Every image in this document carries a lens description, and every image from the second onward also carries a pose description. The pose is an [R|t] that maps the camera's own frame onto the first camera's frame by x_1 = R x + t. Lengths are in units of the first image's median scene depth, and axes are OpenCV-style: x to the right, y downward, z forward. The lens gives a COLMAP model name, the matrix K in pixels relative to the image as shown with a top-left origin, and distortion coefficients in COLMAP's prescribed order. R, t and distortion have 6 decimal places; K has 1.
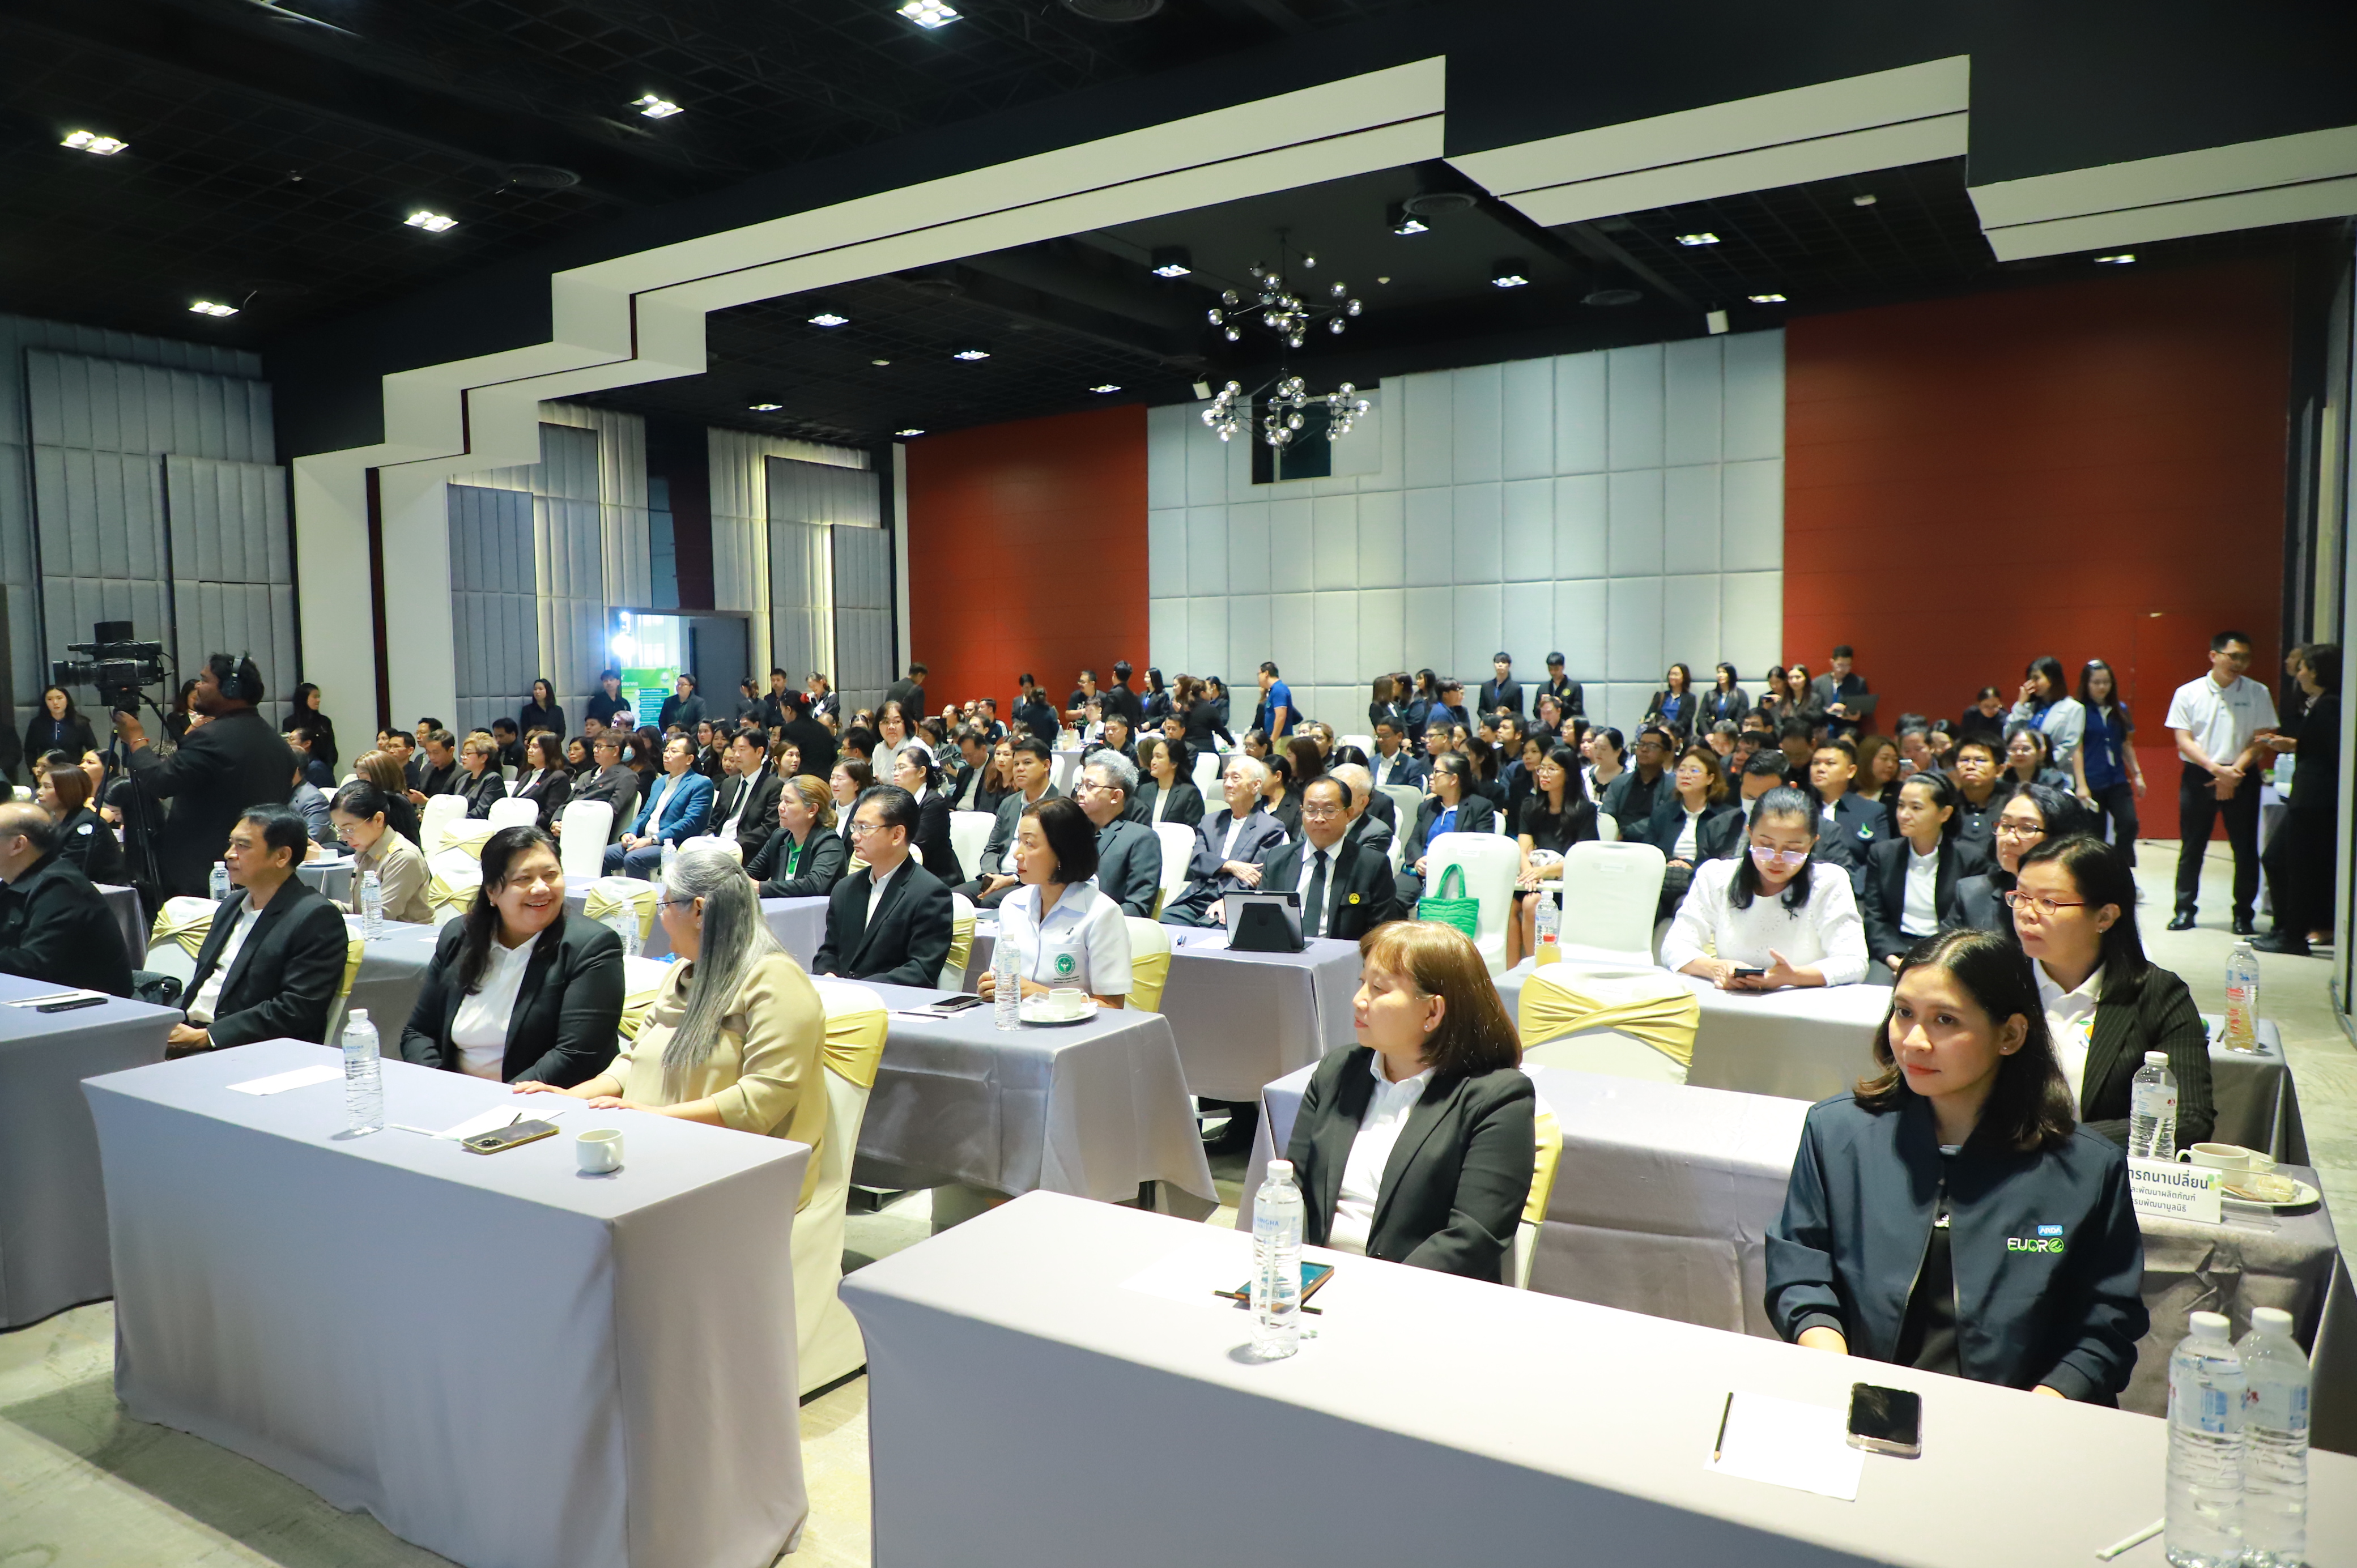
lens RADIAL K [[1601.4, 0, 1178.5], [0, 1601.4, 784.0], [0, 0, 1]] dist [0.007263, 0.000387]
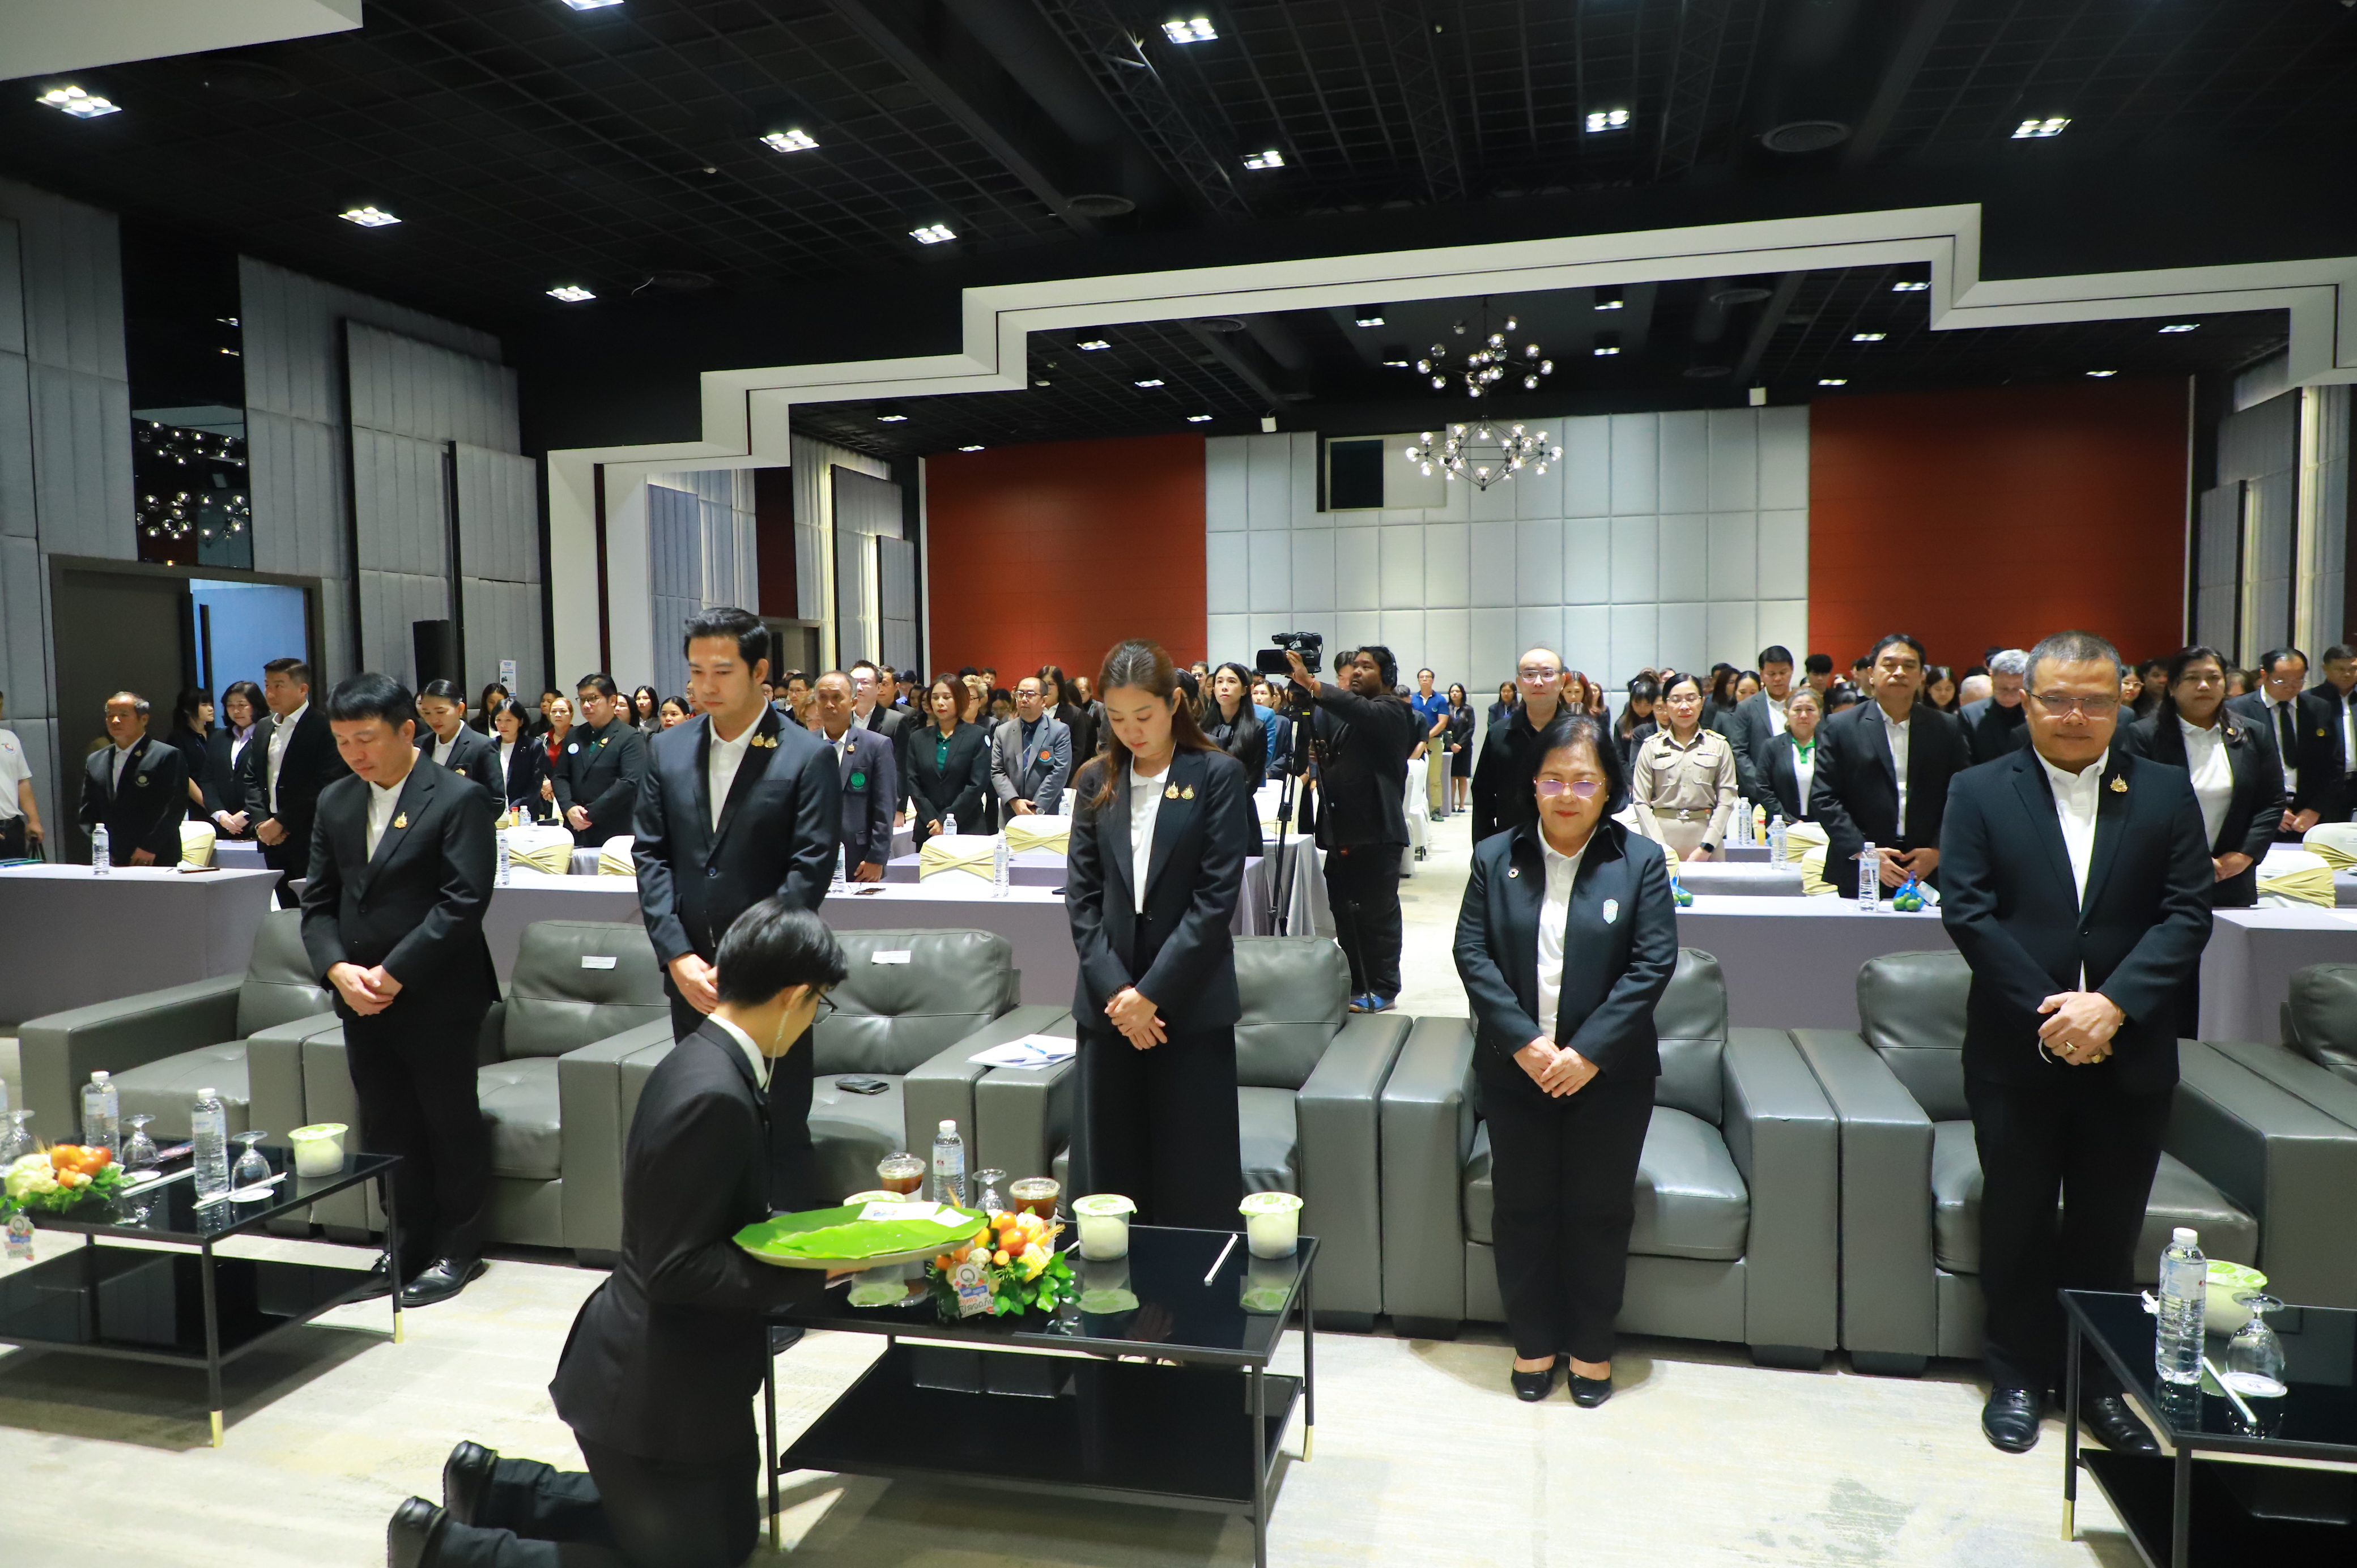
lens RADIAL K [[1601.4, 0, 1178.5], [0, 1601.4, 784.0], [0, 0, 1]] dist [0.007263, 0.000387]
pose [[0.946128, -0.017616, 0.323313, -0.465972], [0.022285, 0.999694, -0.010743, 0.011380], [-0.323025, 0.017369, 0.946231, -0.011879]]
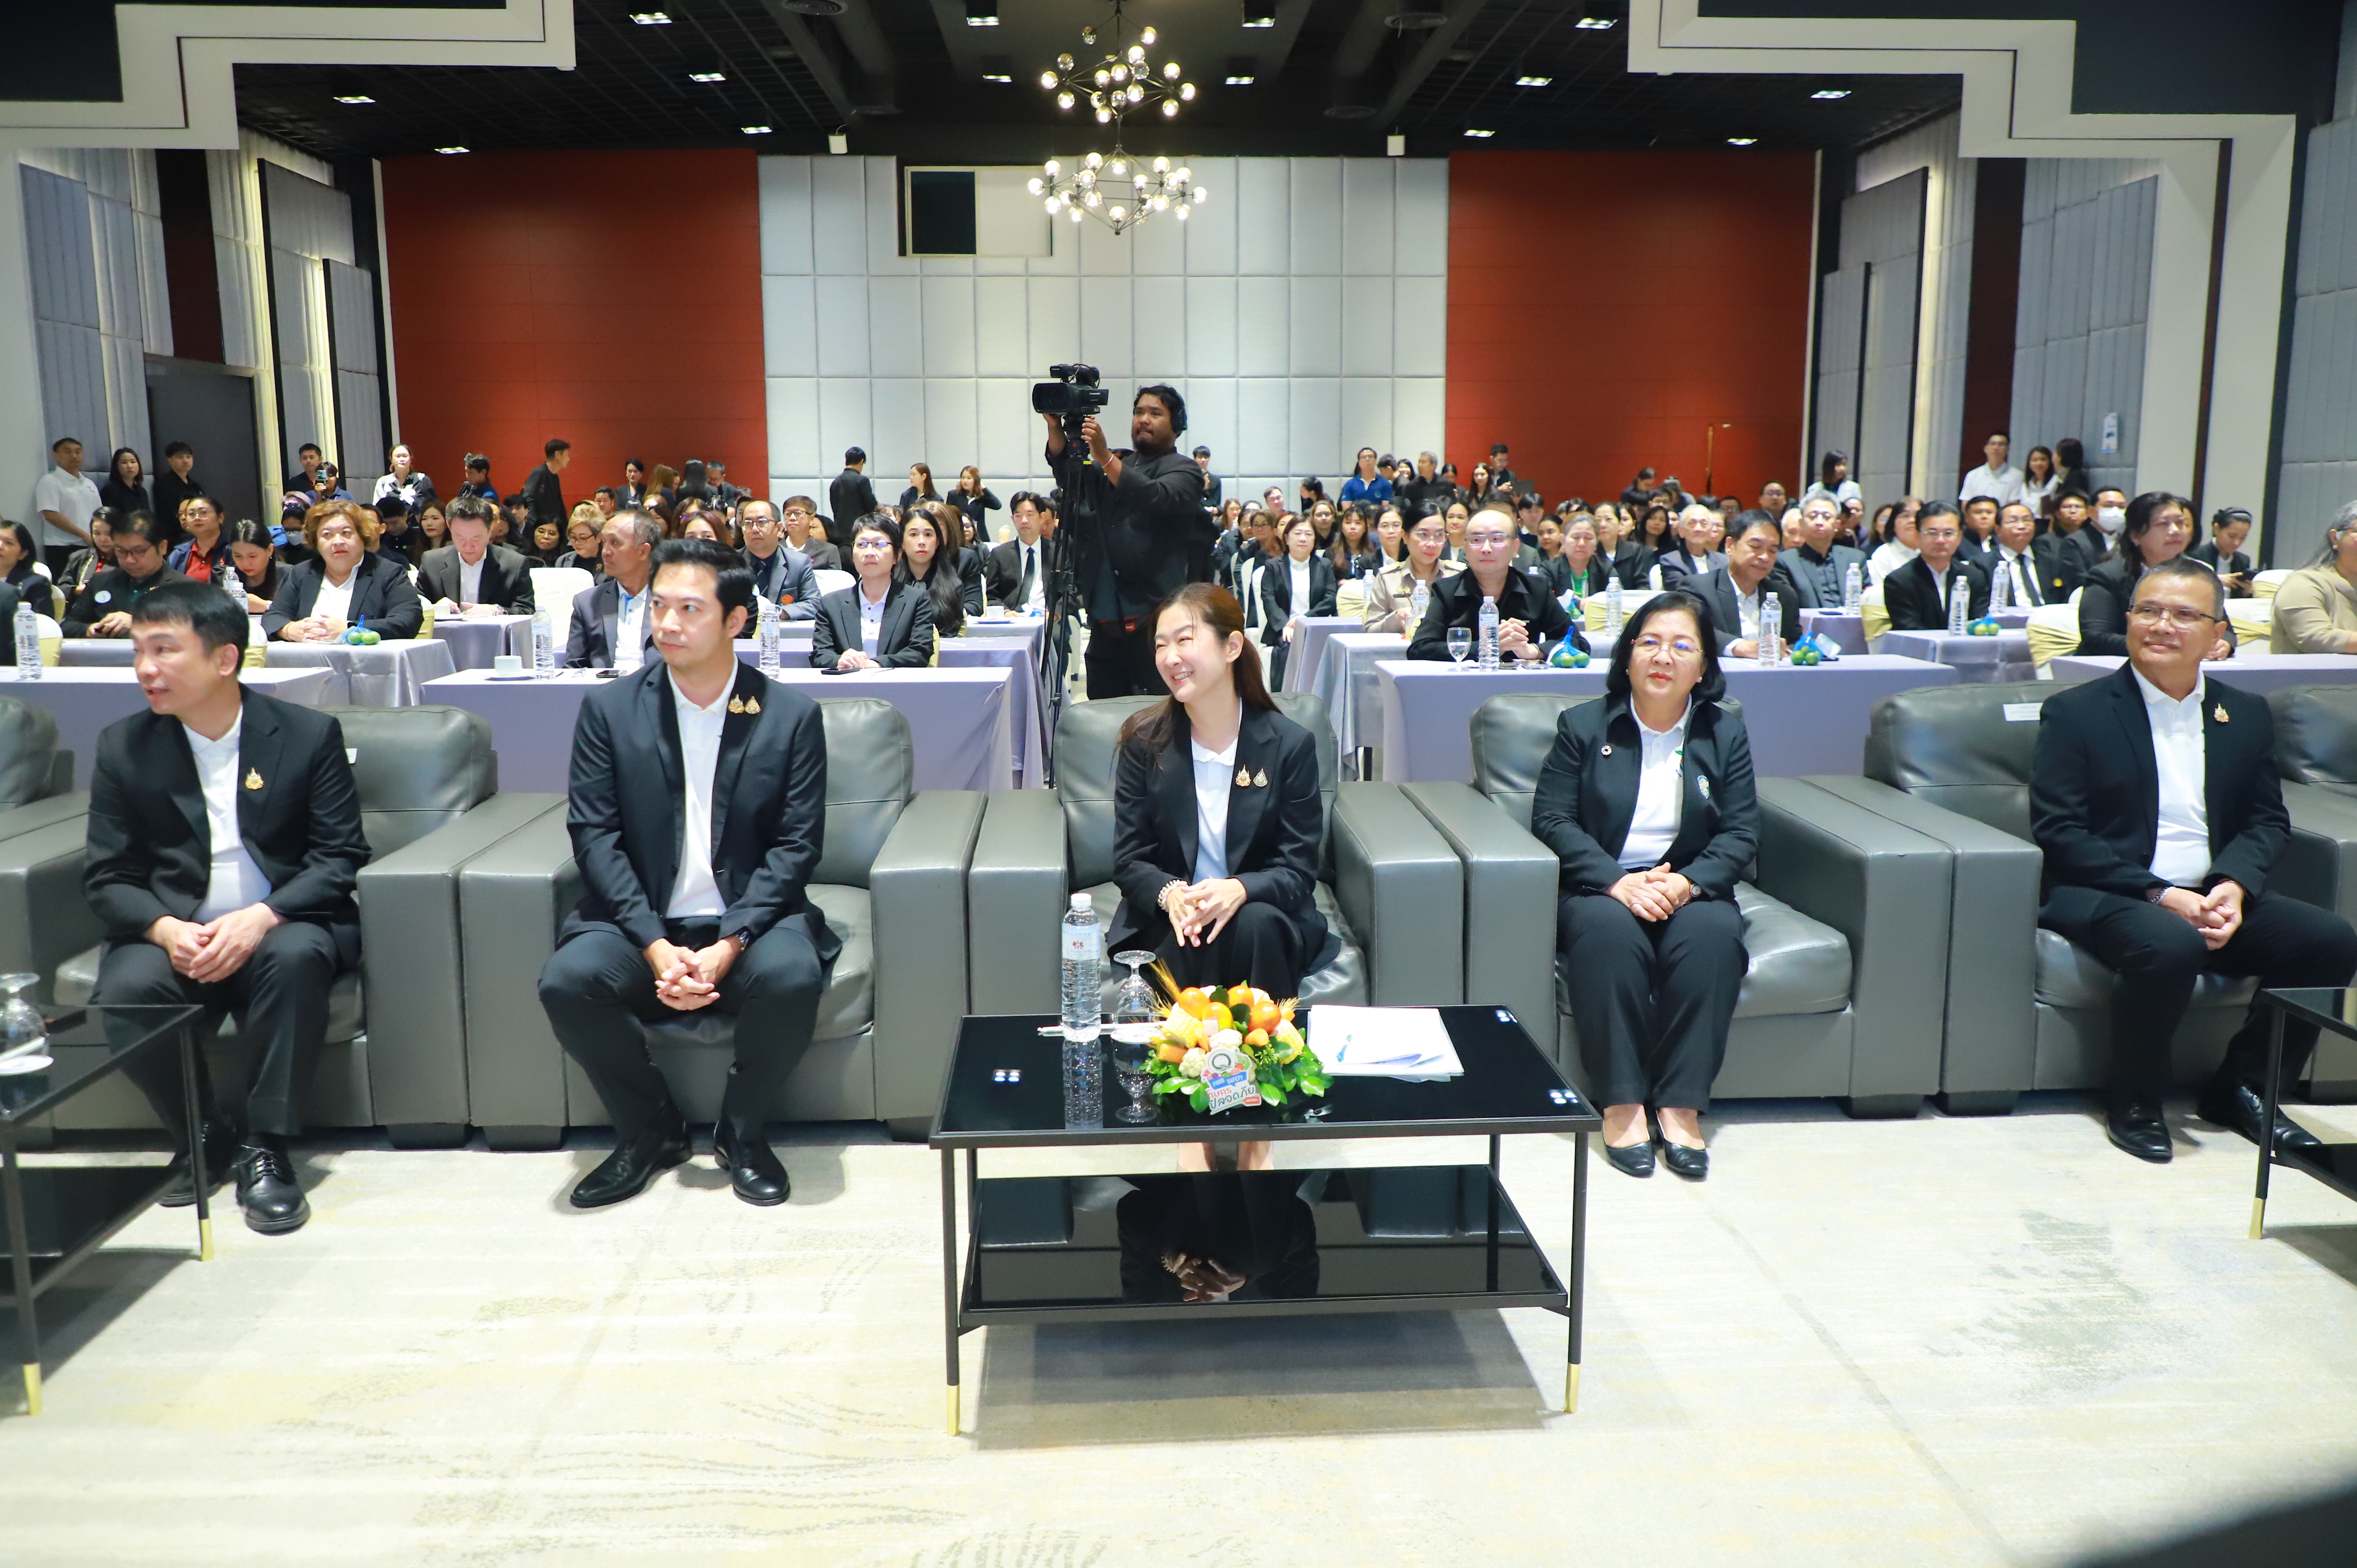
lens RADIAL K [[1833.5, 0, 1178.5], [0, 1833.5, 784.0], [0, 0, 1]] dist [0.011952, 0.002241]
pose [[0.812565, -0.081265, 0.577178, -0.527970], [0.032038, 0.994963, 0.094984, 0.023166], [-0.581990, -0.058689, 0.811076, 0.036049]]
